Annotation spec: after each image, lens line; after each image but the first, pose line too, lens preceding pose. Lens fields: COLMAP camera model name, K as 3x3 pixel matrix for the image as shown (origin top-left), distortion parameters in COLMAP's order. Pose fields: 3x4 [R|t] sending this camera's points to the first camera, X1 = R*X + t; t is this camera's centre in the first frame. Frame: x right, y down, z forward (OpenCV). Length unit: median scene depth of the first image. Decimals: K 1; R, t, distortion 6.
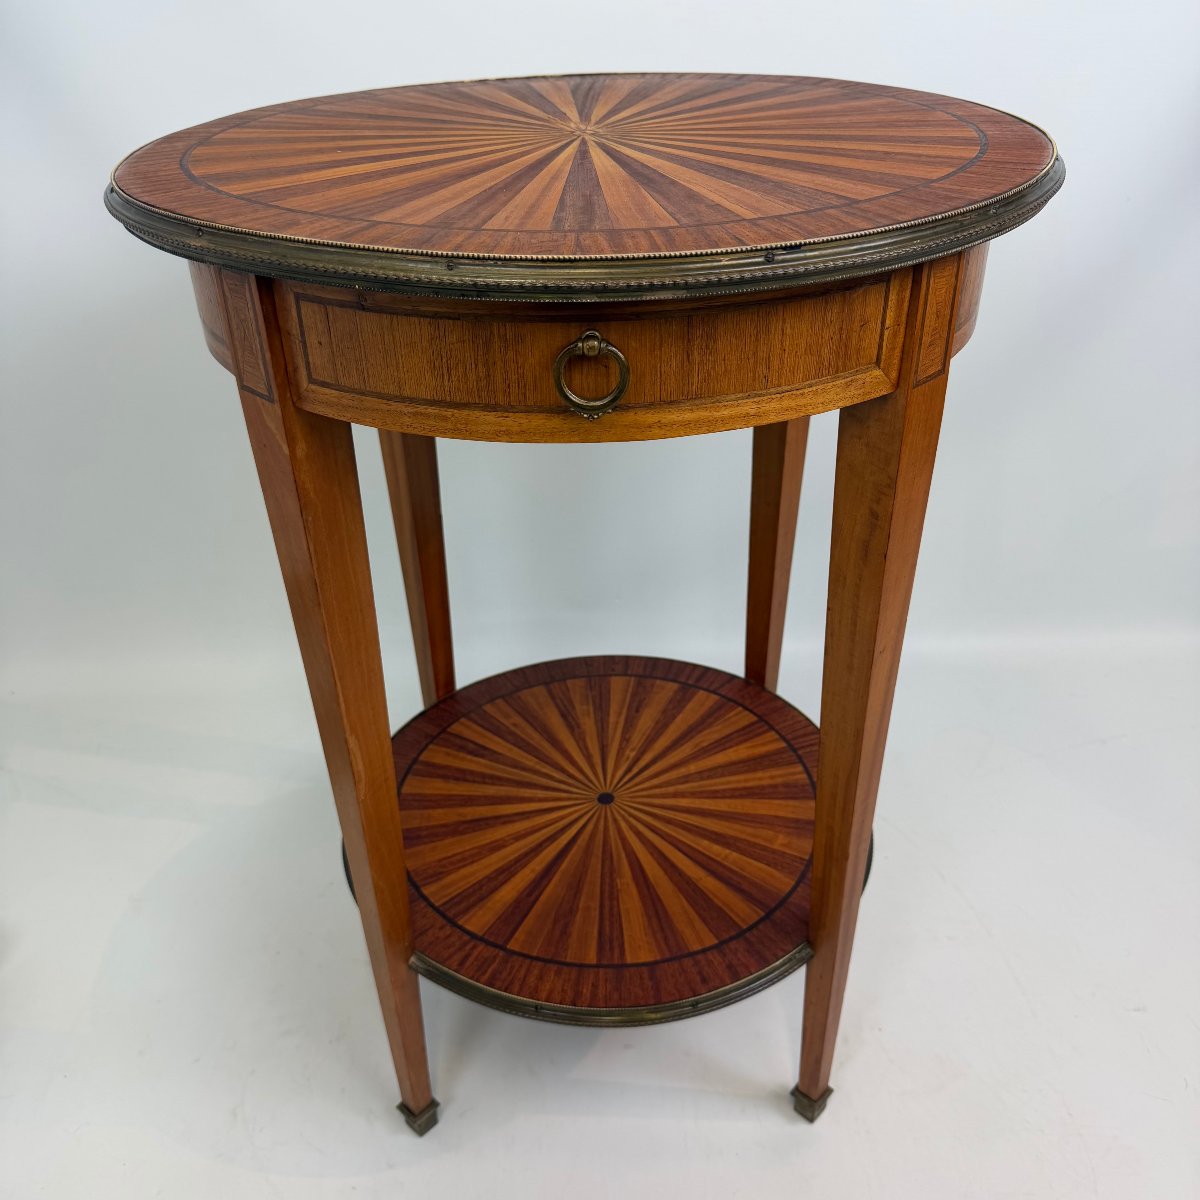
lens RADIAL K [[1140.8, 0, 603.6], [0, 1140.8, 602.4], [0, 0, 1]] dist [0.067254, 0.000000]
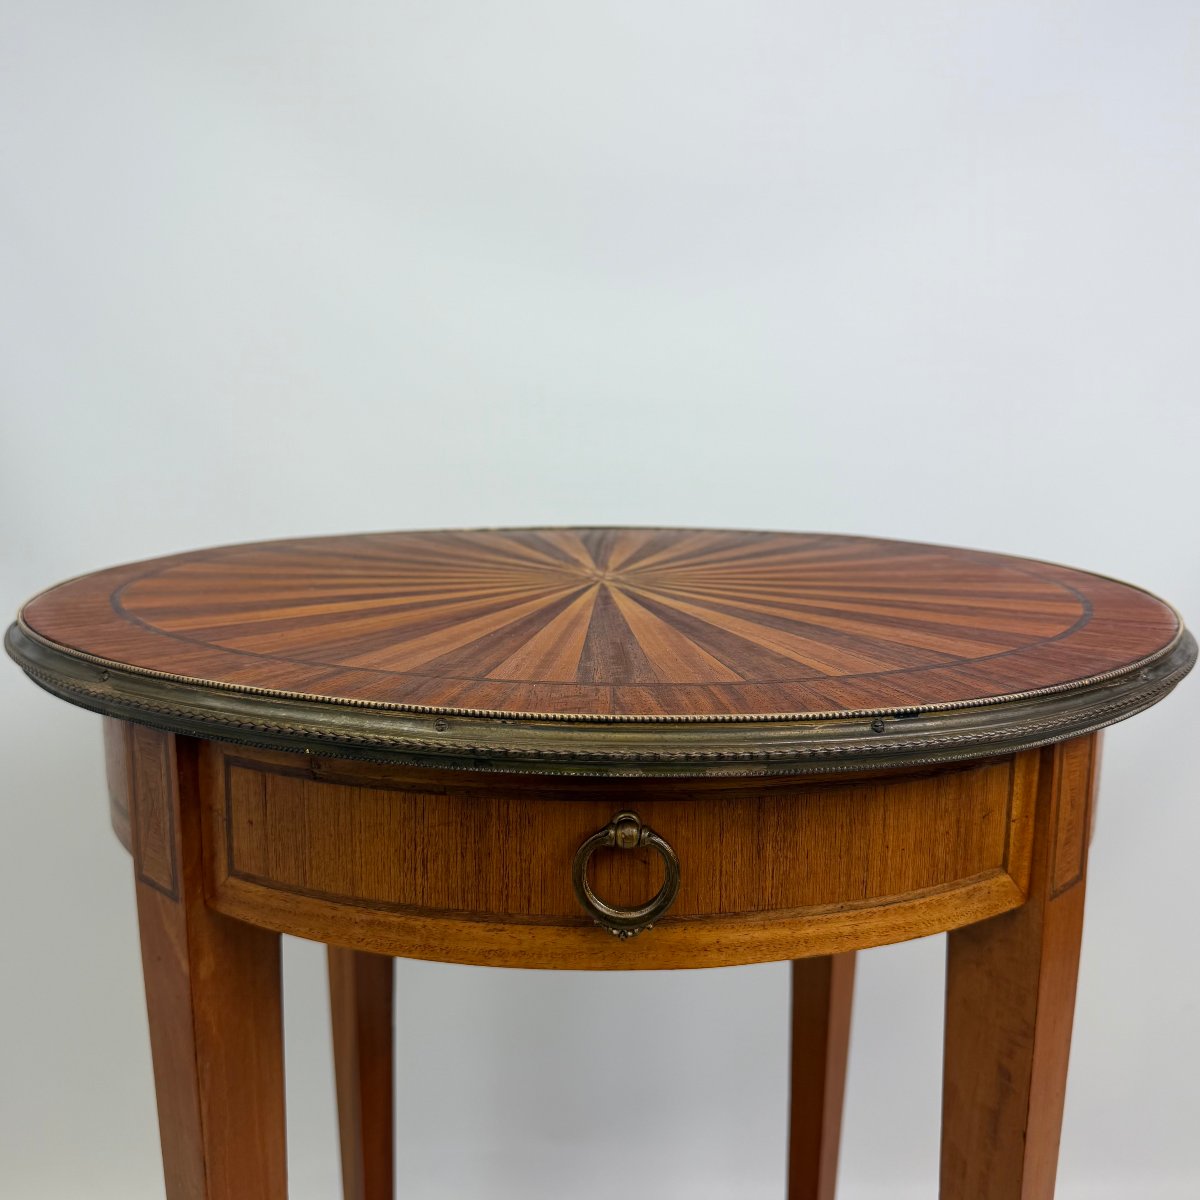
lens RADIAL K [[1186.4, 0, 608.7], [0, 1186.4, 632.1], [0, 0, 1]] dist [0.085082, 0.000000]
pose [[0.999386, 0.027762, 0.021368, -0.030073], [-0.018464, 0.935740, -0.352208, -0.057574], [-0.029772, 0.351597, 0.935678, 0.184746]]
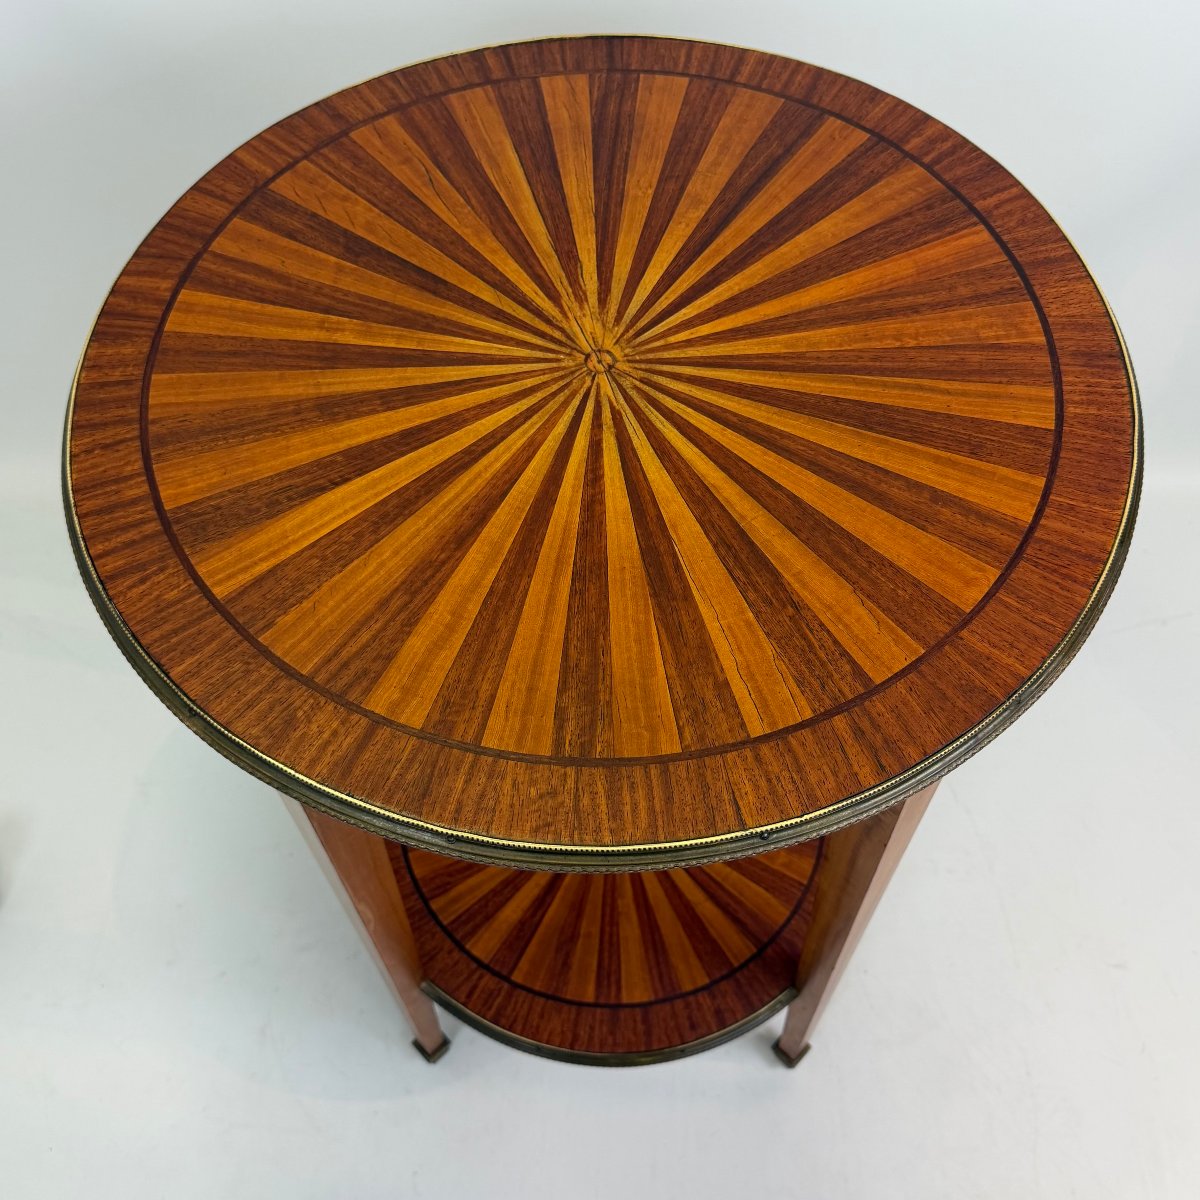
lens RADIAL K [[1371.4, 0, 601.1], [0, 1371.4, 598.6], [0, 0, 1]] dist [0.129695, 0.000000]
pose [[0.998998, 0.041062, -0.017803, 0.009131], [-0.029281, 0.900499, 0.433871, -0.684133], [0.033848, -0.432915, 0.900799, -0.006632]]
